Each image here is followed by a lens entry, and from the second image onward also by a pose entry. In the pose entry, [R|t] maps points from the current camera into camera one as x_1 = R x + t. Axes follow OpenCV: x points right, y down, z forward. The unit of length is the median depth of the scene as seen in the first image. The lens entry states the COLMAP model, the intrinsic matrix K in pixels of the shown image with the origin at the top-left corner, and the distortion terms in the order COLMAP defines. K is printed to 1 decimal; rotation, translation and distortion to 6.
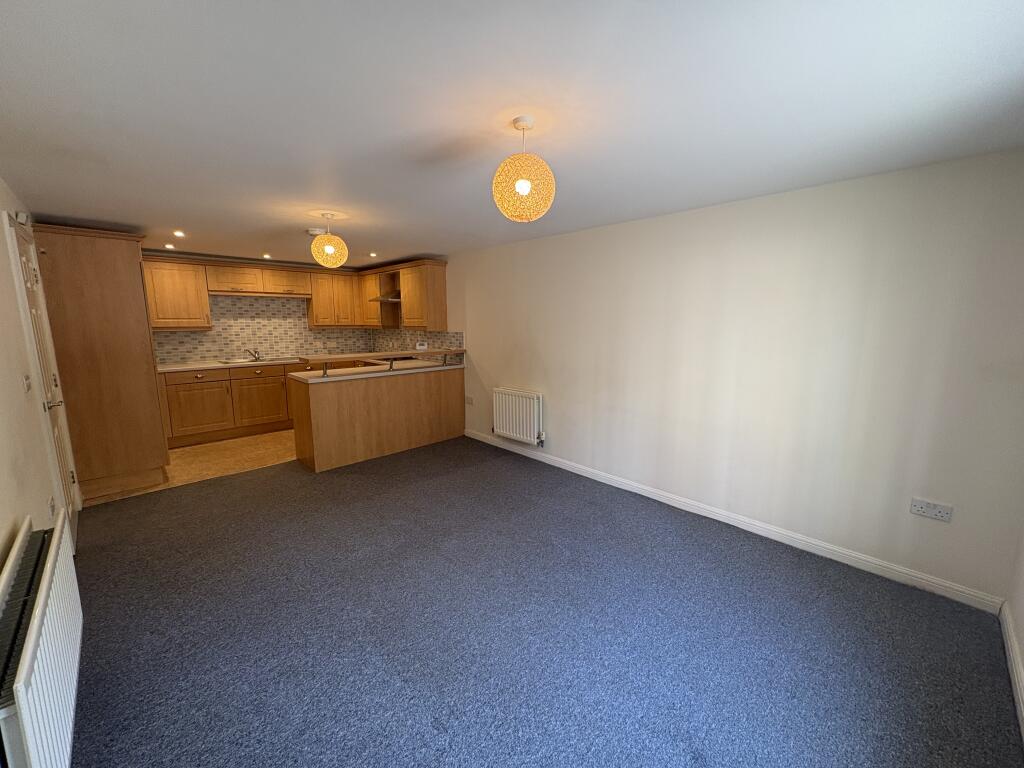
lens RADIAL K [[409.0, 0, 514.3], [0, 409.0, 382.6], [0, 0, 1]] dist [-0.002603, 0.000176]
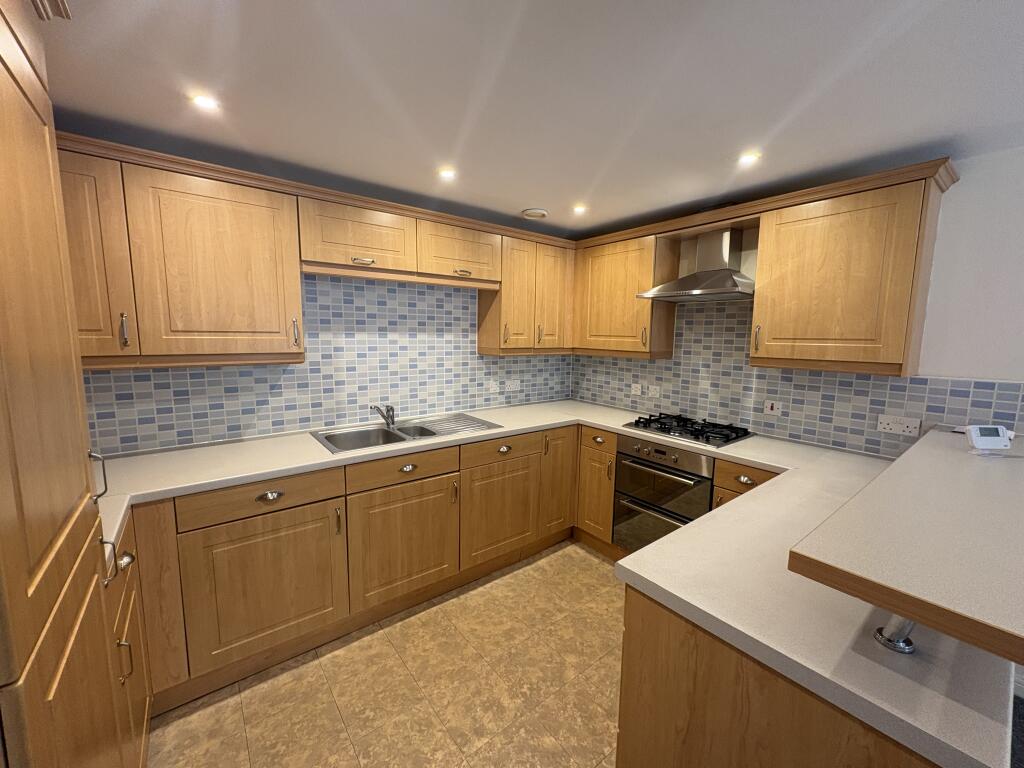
lens RADIAL K [[409.0, 0, 509.9], [0, 409.0, 381.7], [0, 0, 1]] dist [-0.002603, 0.000176]
pose [[0.994232, 0.025985, -0.104060, -0.467064], [-0.029480, 0.999047, -0.032192, -0.095317], [0.103124, 0.035074, 0.994050, 0.585614]]
